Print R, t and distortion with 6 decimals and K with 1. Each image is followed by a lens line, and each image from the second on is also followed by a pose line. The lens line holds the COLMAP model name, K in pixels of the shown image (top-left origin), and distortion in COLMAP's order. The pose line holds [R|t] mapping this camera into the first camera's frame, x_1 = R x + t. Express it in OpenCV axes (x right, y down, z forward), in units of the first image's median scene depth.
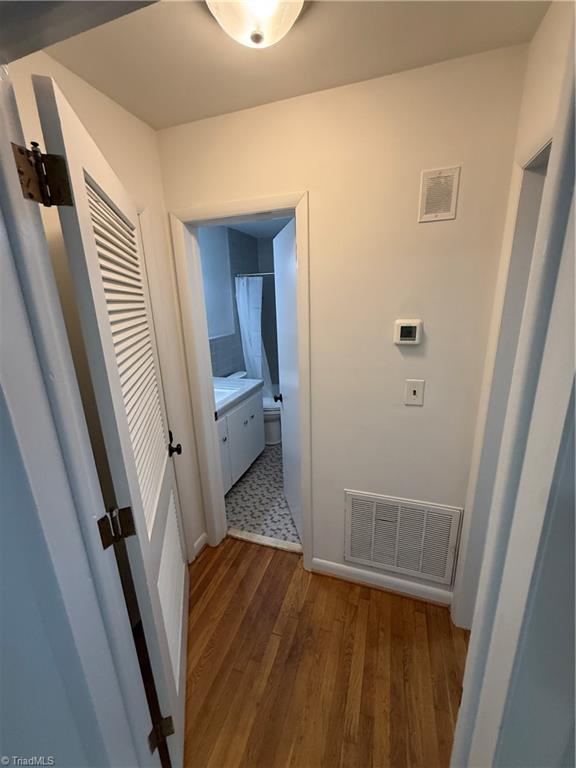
lens RADIAL K [[306.7, 0, 288.6], [0, 306.7, 383.0], [0, 0, 1]] dist [0.000232, -0.000215]
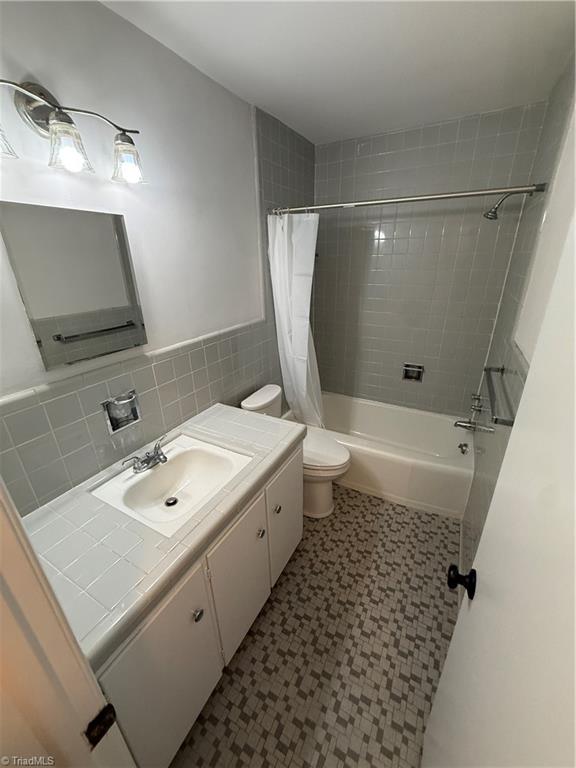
lens RADIAL K [[306.7, 0, 290.4], [0, 306.7, 381.2], [0, 0, 1]] dist [0.000232, -0.000215]
pose [[0.987882, 0.081822, -0.131886, -0.042370], [-0.063932, 0.988836, 0.134596, -0.133537], [0.141426, -0.124533, 0.982085, 0.447029]]
